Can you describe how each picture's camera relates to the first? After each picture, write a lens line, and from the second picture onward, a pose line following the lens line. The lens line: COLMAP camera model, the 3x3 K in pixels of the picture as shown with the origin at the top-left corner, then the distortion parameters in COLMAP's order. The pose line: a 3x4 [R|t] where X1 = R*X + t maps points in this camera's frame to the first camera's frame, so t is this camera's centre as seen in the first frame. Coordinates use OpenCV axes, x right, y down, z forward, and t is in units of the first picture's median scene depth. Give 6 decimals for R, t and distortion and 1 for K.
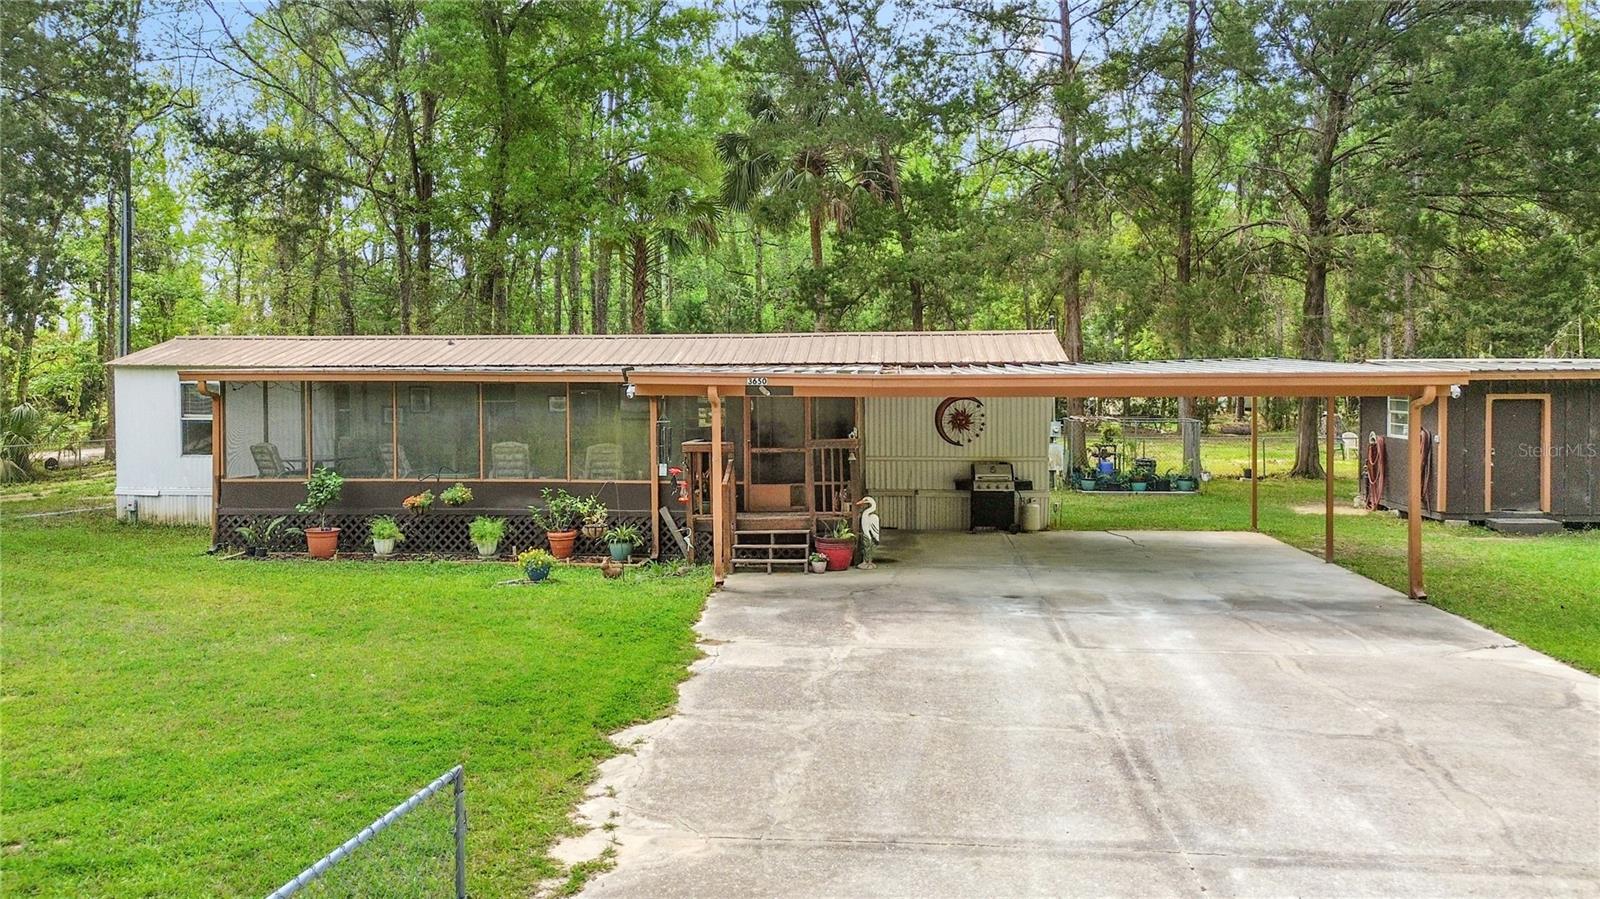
lens RADIAL K [[1190.5, 0, 800.0], [0, 1190.5, 449.5], [0, 0, 1]] dist [0.097189, -0.097410]
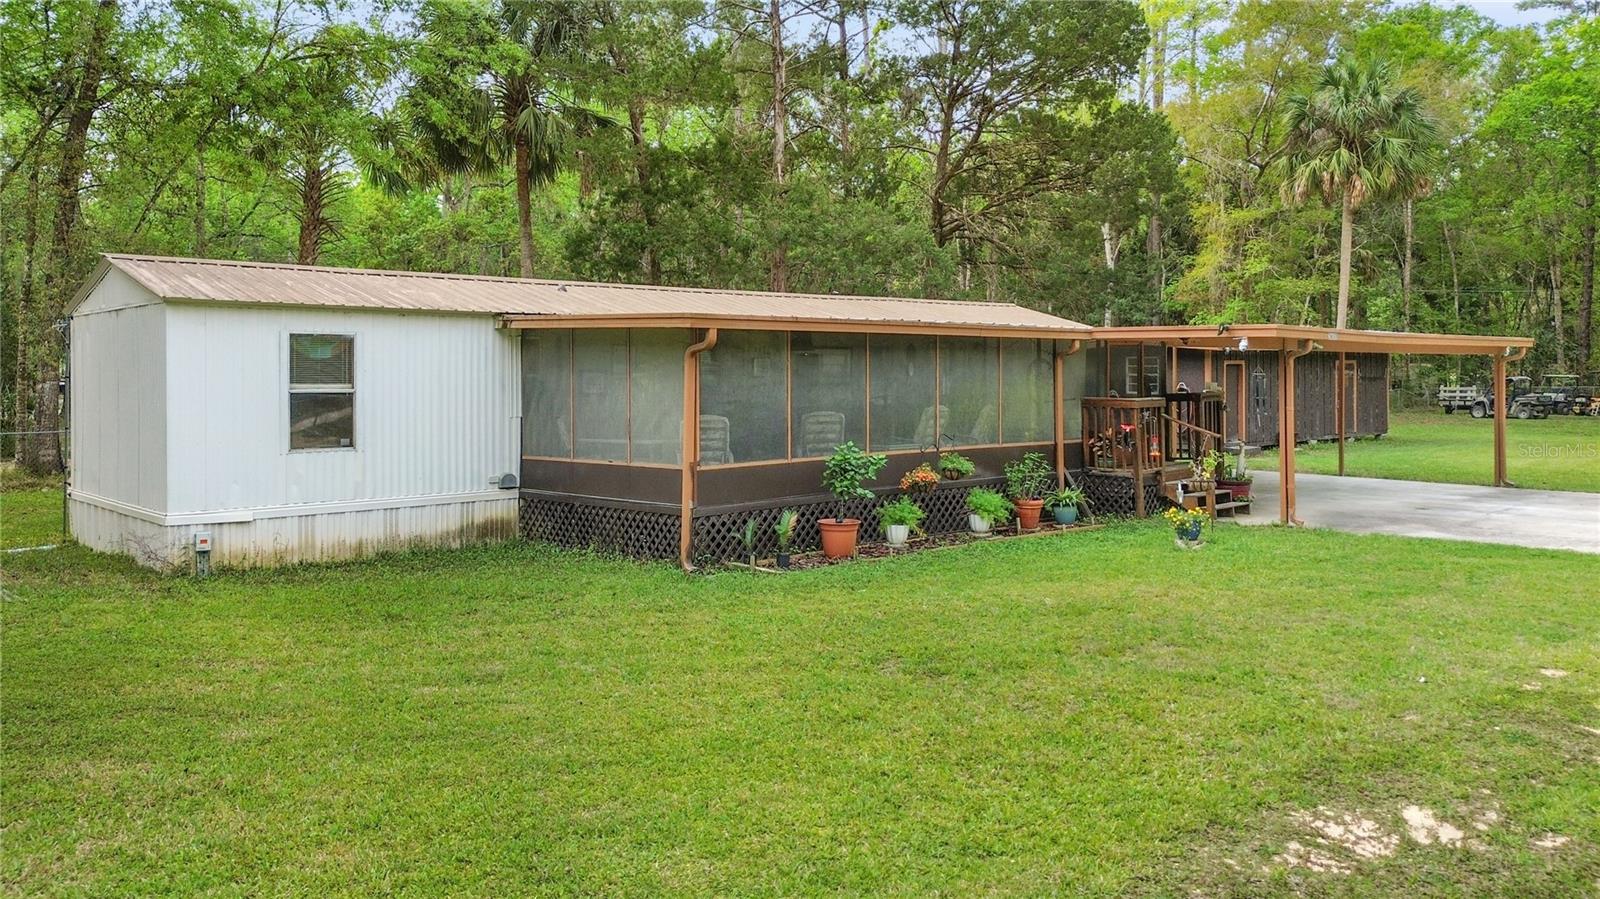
lens RADIAL K [[1190.5, 0, 800.0], [0, 1190.5, 449.5], [0, 0, 1]] dist [0.097189, -0.097410]
pose [[0.672657, -0.049699, 0.738283, -0.918665], [0.039690, 0.998729, 0.031070, -0.005284], [-0.738889, 0.008403, 0.673775, 0.466223]]
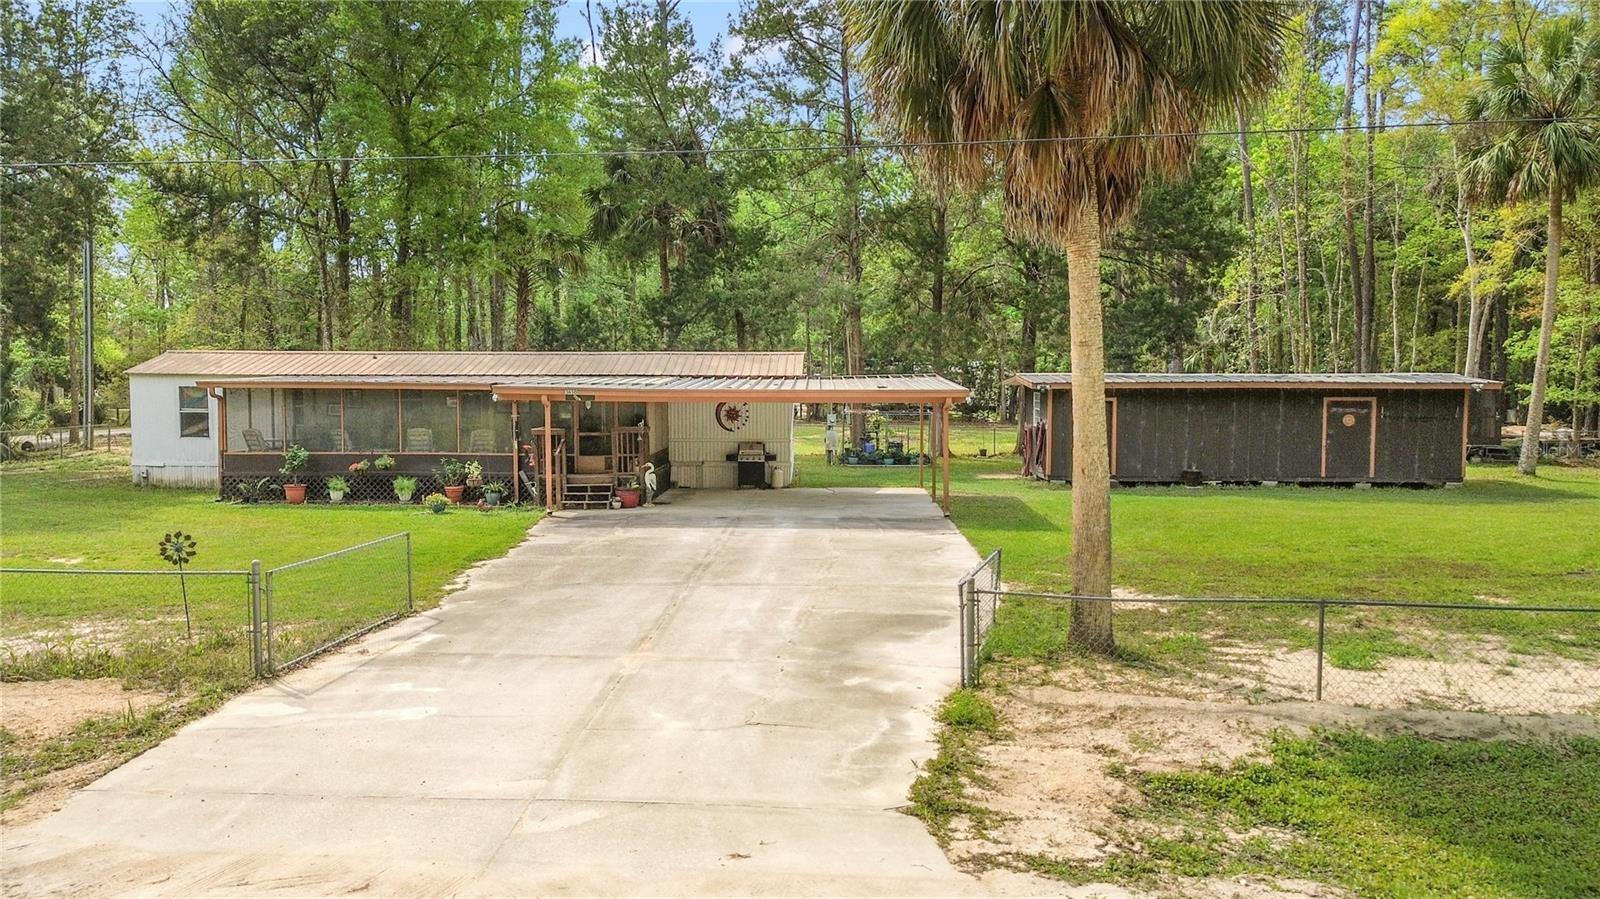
lens RADIAL K [[1190.5, 0, 800.0], [0, 1190.5, 449.5], [0, 0, 1]] dist [0.097189, -0.097410]
pose [[0.997156, -0.000405, 0.075369, 0.122151], [-0.000386, 0.999945, 0.010490, 0.004211], [-0.075369, -0.010489, 0.997101, -0.547010]]
